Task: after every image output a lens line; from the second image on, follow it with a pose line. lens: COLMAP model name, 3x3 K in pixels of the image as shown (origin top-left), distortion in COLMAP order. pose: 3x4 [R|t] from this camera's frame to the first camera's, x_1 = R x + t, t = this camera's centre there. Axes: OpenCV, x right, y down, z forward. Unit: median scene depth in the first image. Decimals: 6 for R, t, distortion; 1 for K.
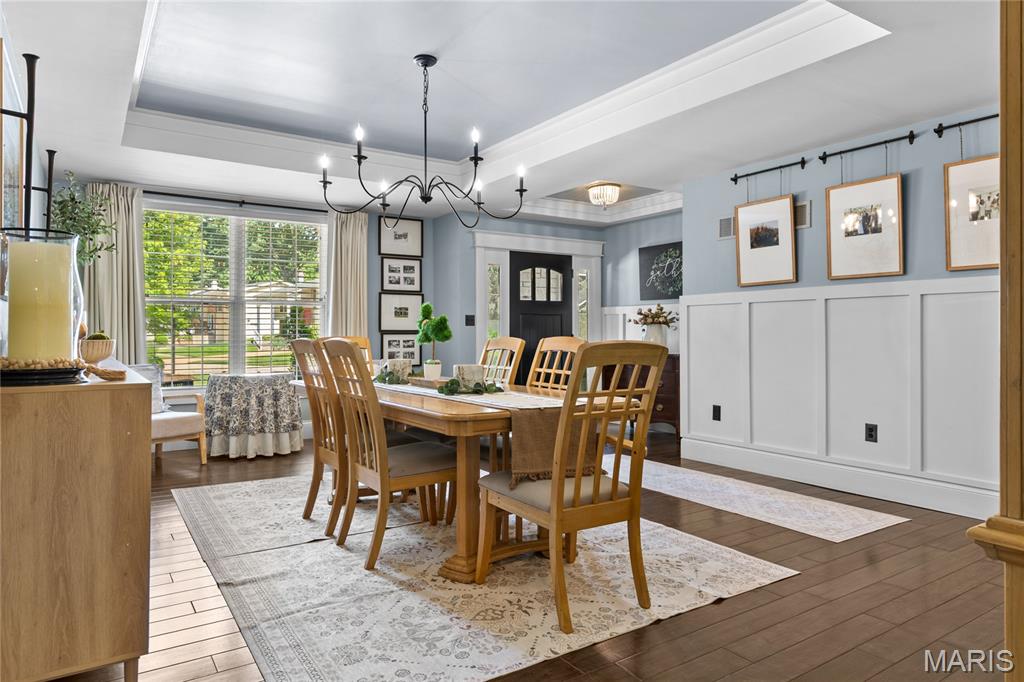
lens RADIAL K [[631.4, 0, 512.0], [0, 631.4, 341.0], [0, 0, 1]] dist [0.006820, 0.001240]
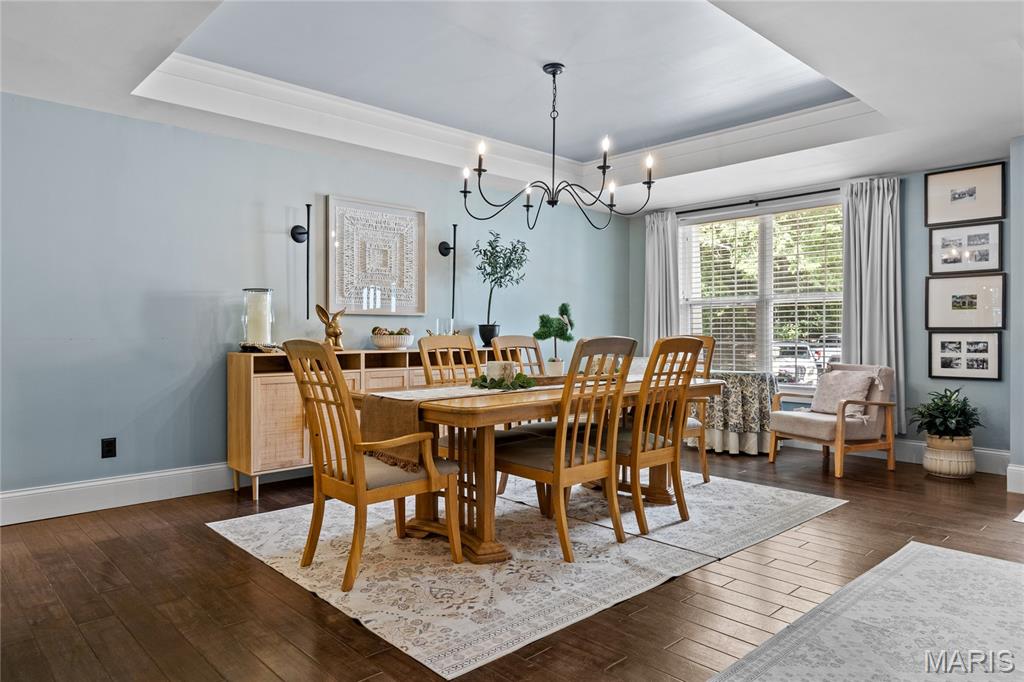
lens RADIAL K [[656.7, 0, 508.5], [0, 656.7, 337.5], [0, 0, 1]] dist [0.002423, -0.001993]
pose [[0.174668, 0.007412, -0.984600, 0.467925], [-0.013450, 0.999896, 0.005141, -0.002958], [0.984536, 0.012345, 0.174749, 0.376812]]
